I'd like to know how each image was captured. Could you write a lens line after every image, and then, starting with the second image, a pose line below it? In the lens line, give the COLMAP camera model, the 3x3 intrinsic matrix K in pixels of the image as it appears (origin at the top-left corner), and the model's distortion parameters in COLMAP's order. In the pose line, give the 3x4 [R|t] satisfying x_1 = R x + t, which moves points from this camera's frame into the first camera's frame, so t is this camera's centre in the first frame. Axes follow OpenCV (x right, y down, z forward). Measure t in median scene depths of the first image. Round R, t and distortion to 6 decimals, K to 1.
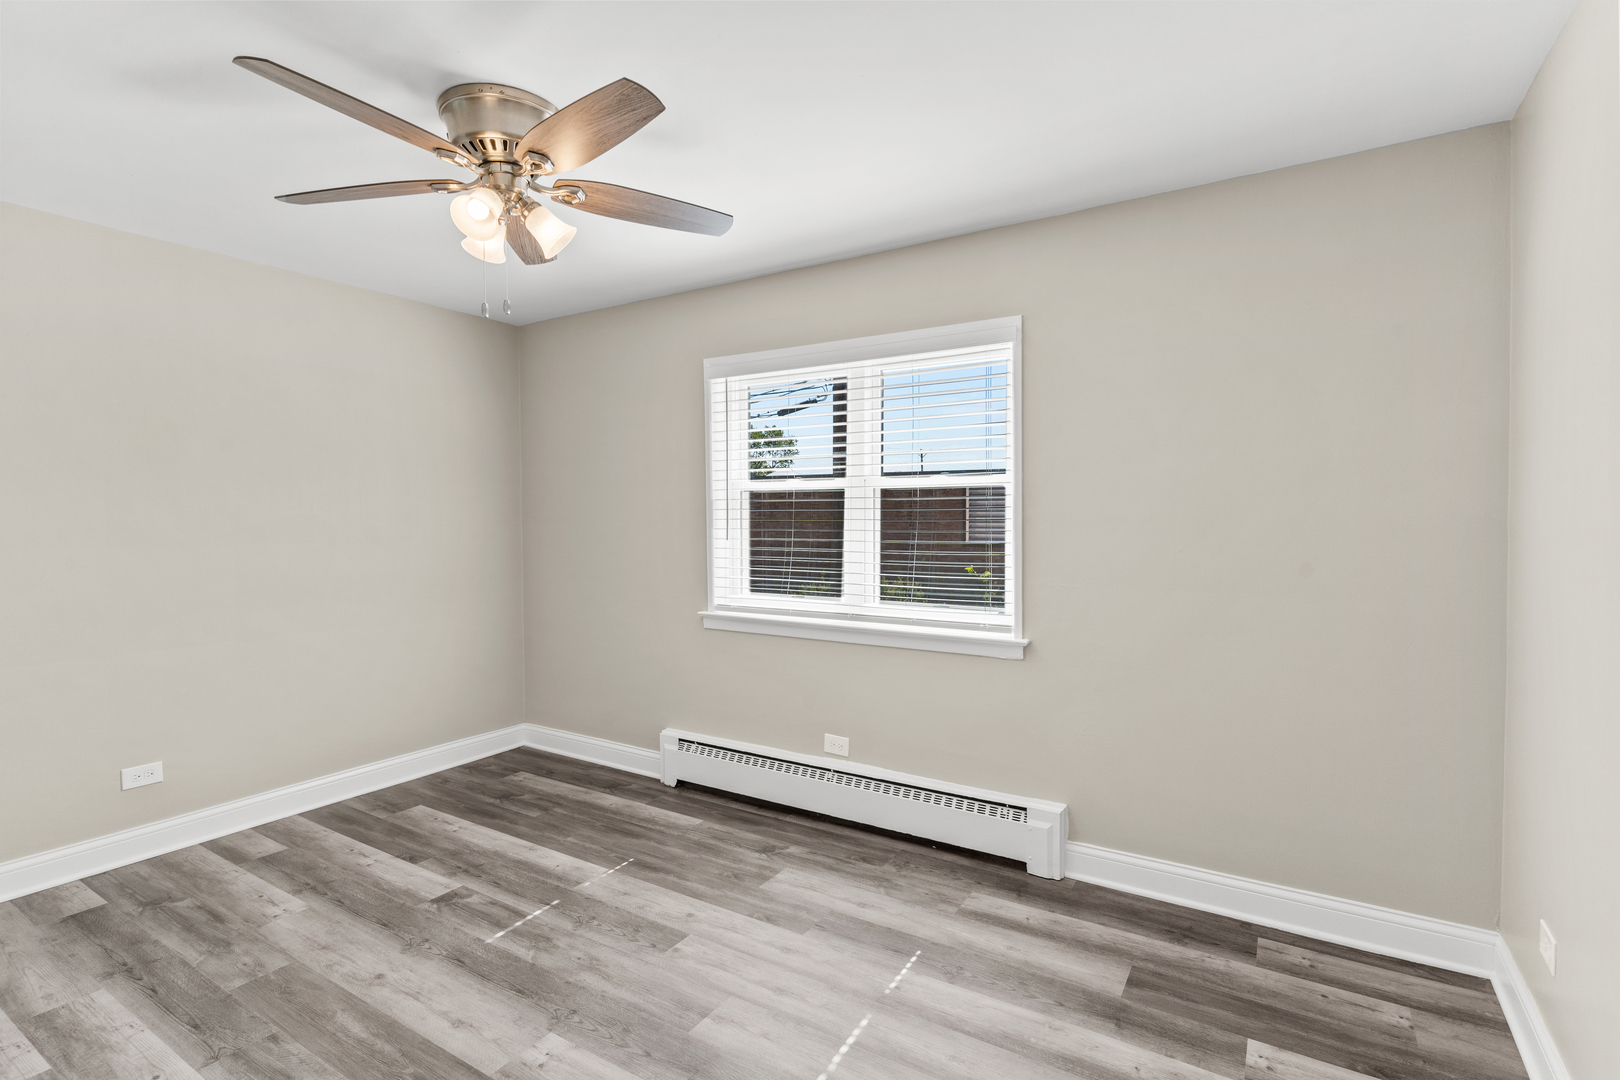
lens RADIAL K [[770.9, 0, 811.1], [0, 770.9, 541.2], [0, 0, 1]] dist [0.000076, -0.000169]
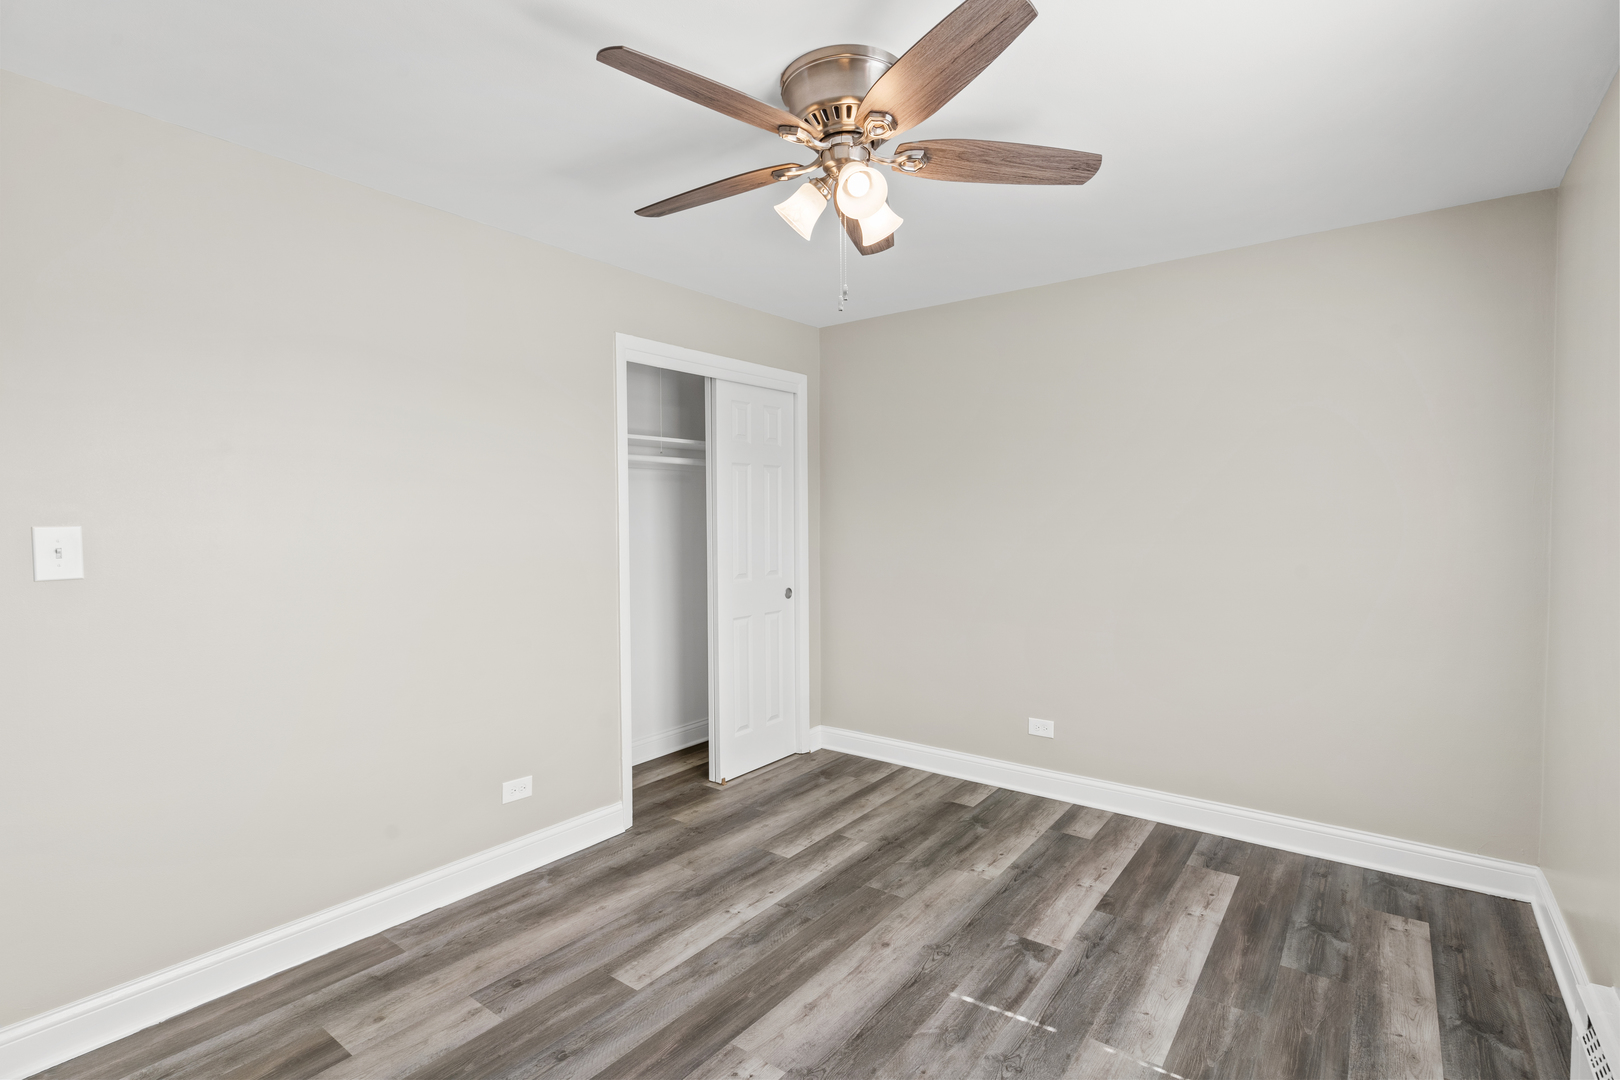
lens RADIAL K [[770.9, 0, 811.1], [0, 770.9, 541.2], [0, 0, 1]] dist [0.000076, -0.000169]
pose [[-0.081245, 0.035599, -0.996058, 0.443136], [-0.029354, 0.998843, 0.038092, -0.035837], [0.996262, 0.032333, -0.080106, 0.838946]]
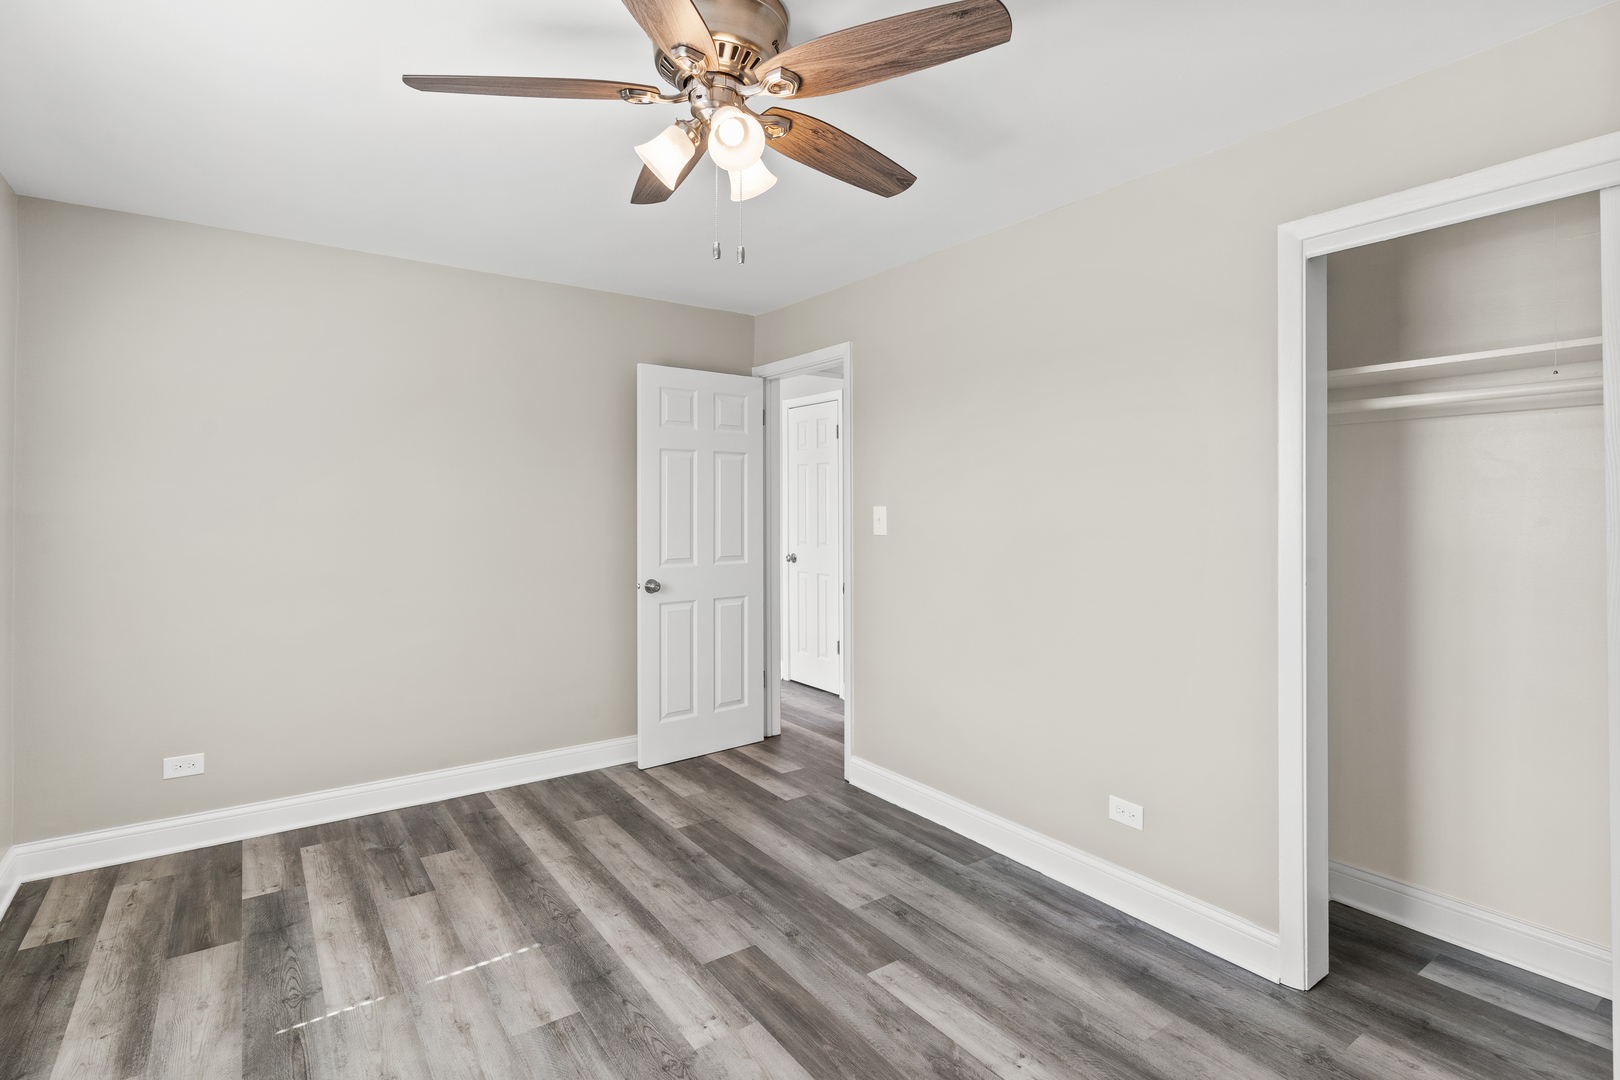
lens RADIAL K [[791.1, 0, 806.3], [0, 791.1, 508.8], [0, 0, 1]] dist [0.000473, 0.000142]
pose [[-0.924668, -0.000065, 0.380774, -0.646604], [0.015329, 0.999183, 0.037396, -0.049934], [-0.380466, 0.040416, -0.923912, 1.409868]]
